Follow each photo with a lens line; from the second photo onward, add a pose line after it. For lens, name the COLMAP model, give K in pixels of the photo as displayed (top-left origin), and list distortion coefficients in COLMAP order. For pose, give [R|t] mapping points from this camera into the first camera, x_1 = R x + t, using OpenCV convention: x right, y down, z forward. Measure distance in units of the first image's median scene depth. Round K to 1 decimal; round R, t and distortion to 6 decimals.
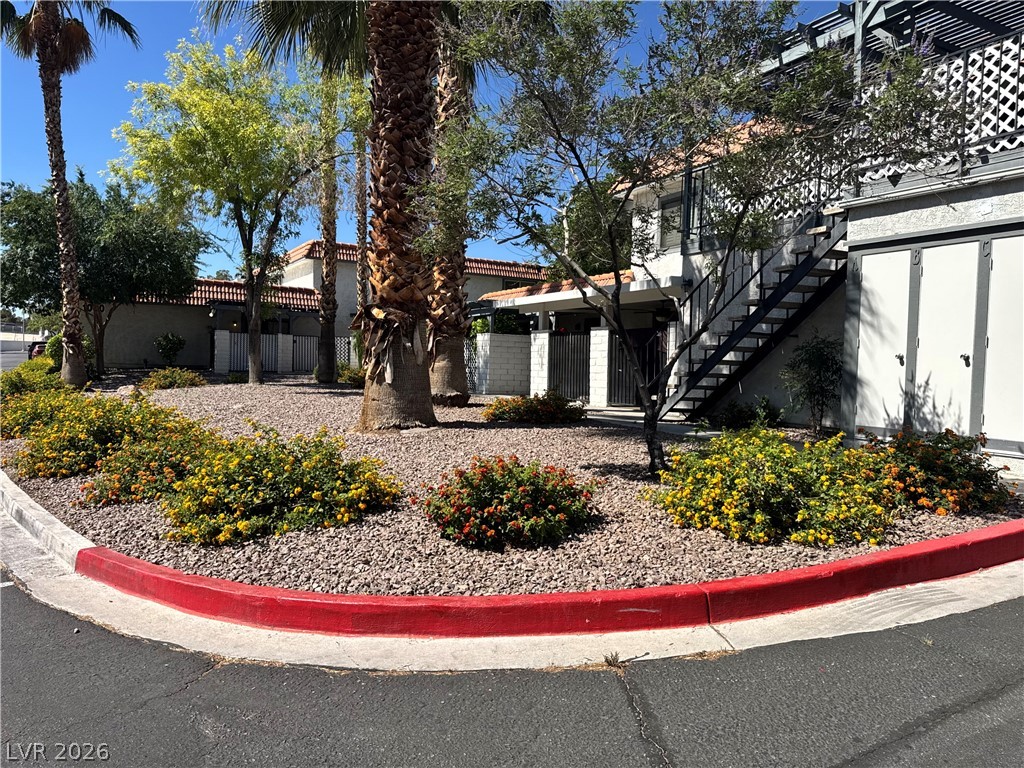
lens RADIAL K [[740.1, 0, 513.7], [0, 740.1, 384.3], [0, 0, 1]] dist [0.070066, -0.091342]
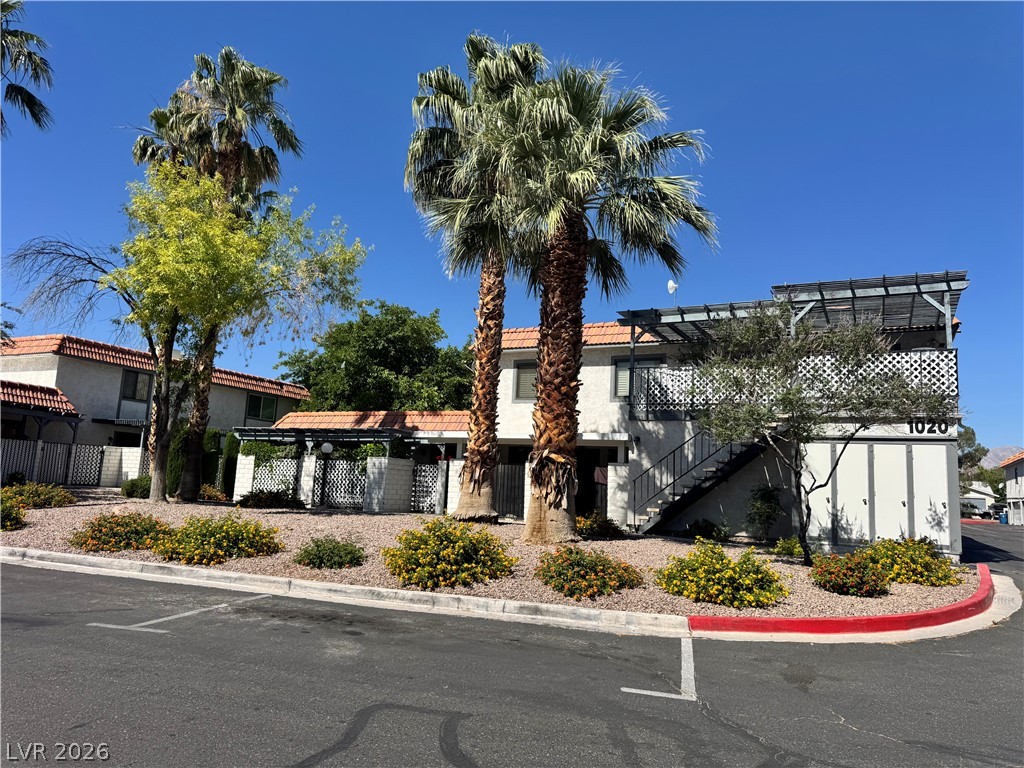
lens RADIAL K [[740.1, 0, 513.7], [0, 740.1, 384.3], [0, 0, 1]] dist [0.070066, -0.091342]
pose [[0.779237, 0.091676, 0.619988, -1.140680], [-0.005257, 0.990165, -0.139806, -0.038525], [-0.626707, 0.105683, 0.772055, -0.042161]]
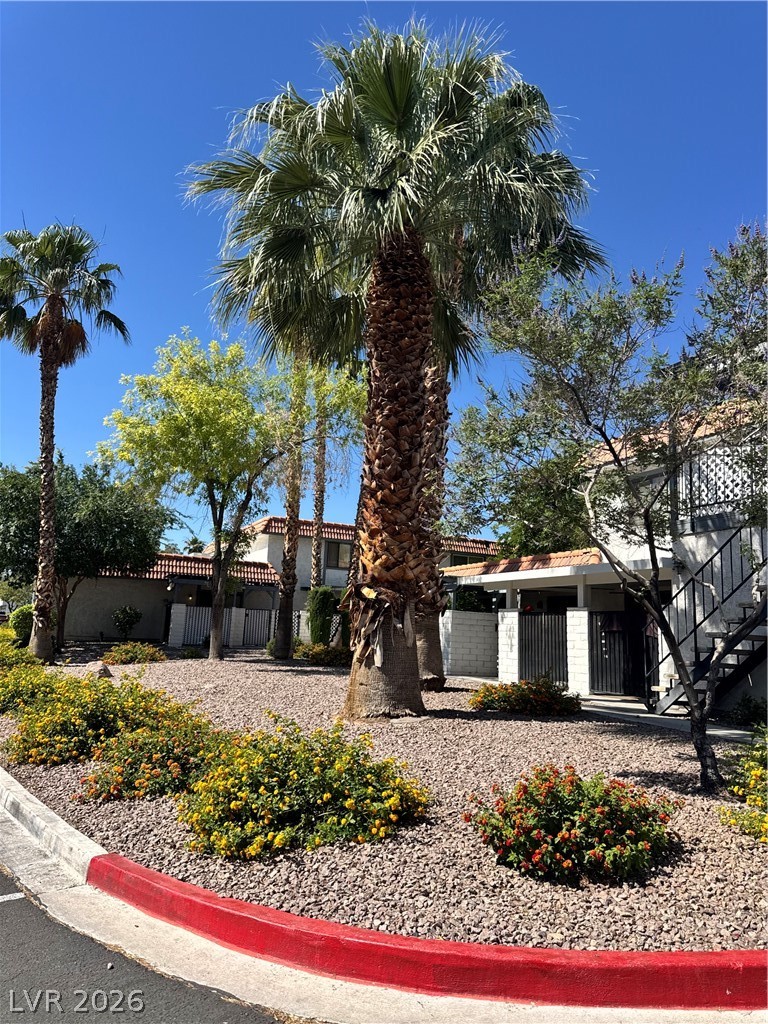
lens RADIAL K [[740.1, 0, 384.0], [0, 740.1, 512.0], [0, 0, 1]] dist [0.070066, -0.091342]
pose [[0.996841, 0.002828, -0.079369, -0.086147], [-0.018041, 0.981302, -0.191626, -0.015052], [0.077343, 0.192453, 0.978254, 0.023895]]
